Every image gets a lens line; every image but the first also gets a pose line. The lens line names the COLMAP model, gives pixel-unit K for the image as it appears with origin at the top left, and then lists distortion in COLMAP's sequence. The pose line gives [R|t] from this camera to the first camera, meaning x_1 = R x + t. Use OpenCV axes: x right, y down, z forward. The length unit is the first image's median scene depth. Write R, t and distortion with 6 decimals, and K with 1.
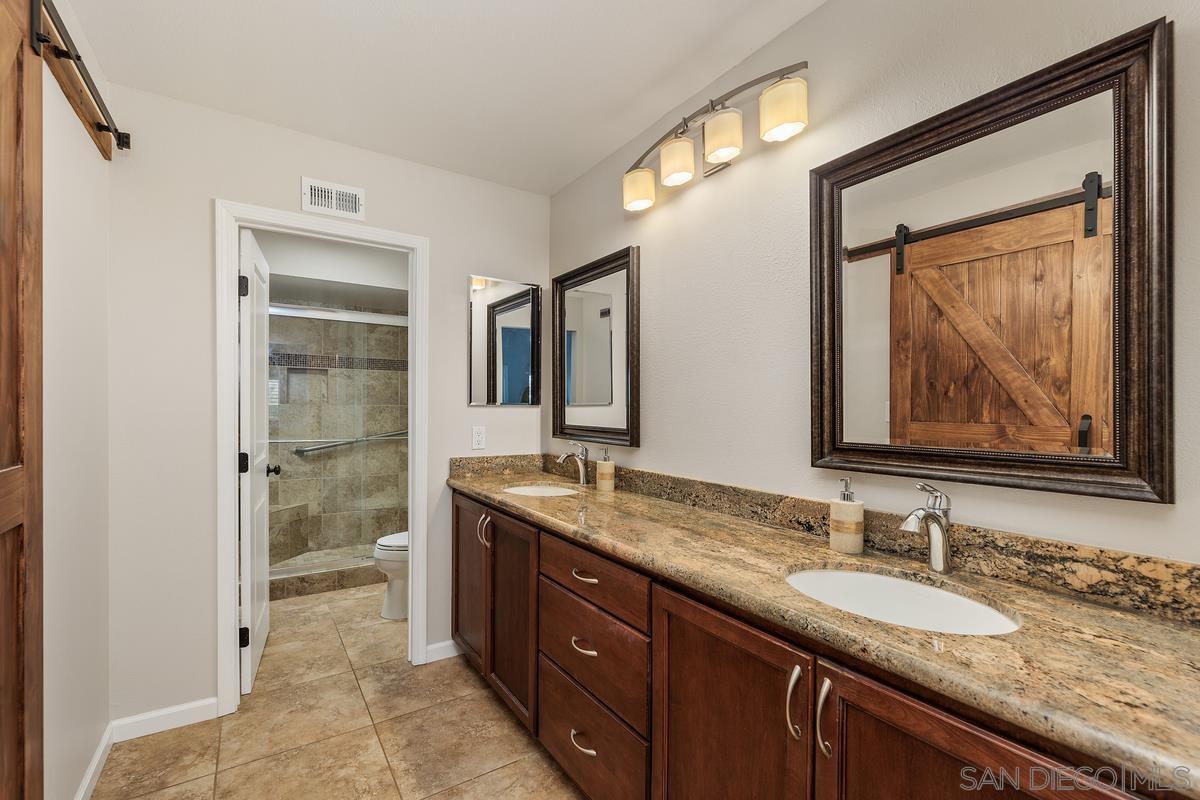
lens RADIAL K [[511.4, 0, 599.7], [0, 511.4, 407.2], [0, 0, 1]] dist [0.002009, -0.000351]
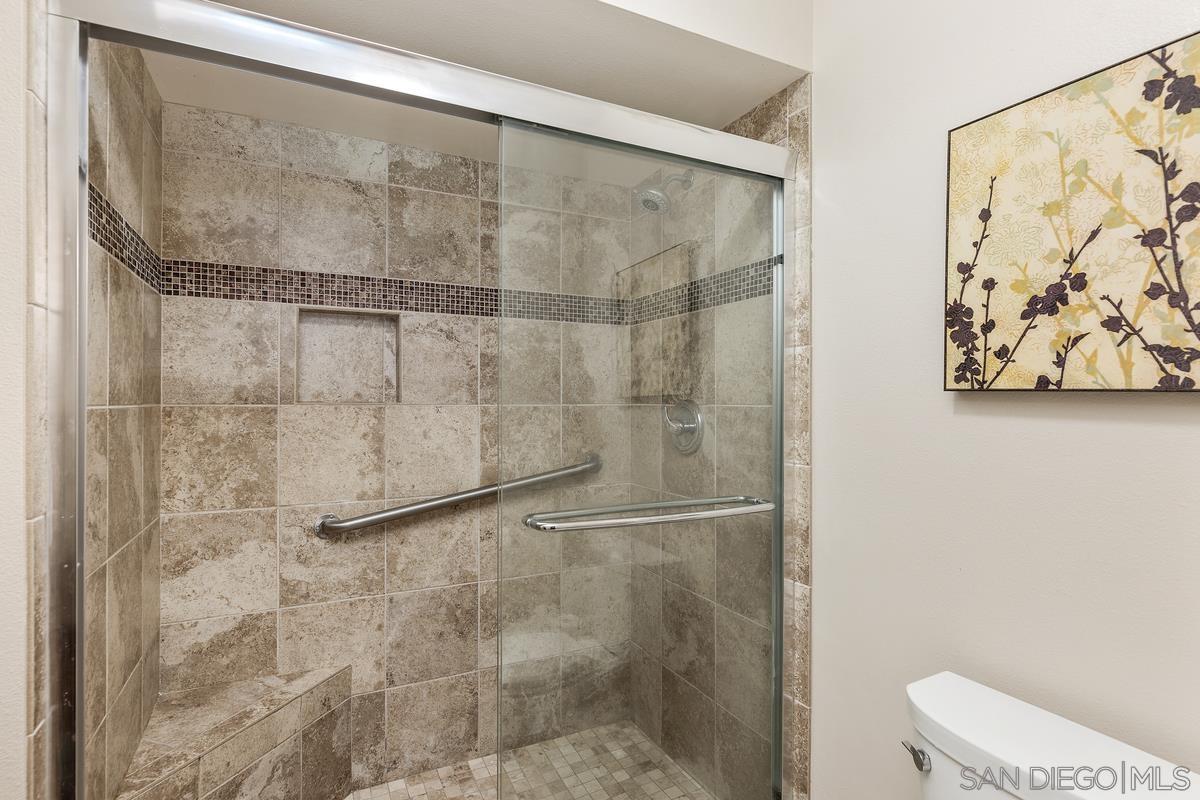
lens RADIAL K [[564.3, 0, 595.8], [0, 564.3, 398.3], [0, 0, 1]] dist [-0.003175, -0.000045]
pose [[0.990511, -0.000594, -0.137435, -0.327831], [0.000532, 1.000000, -0.000486, -0.009910], [0.137435, 0.000408, 0.990511, 0.602420]]
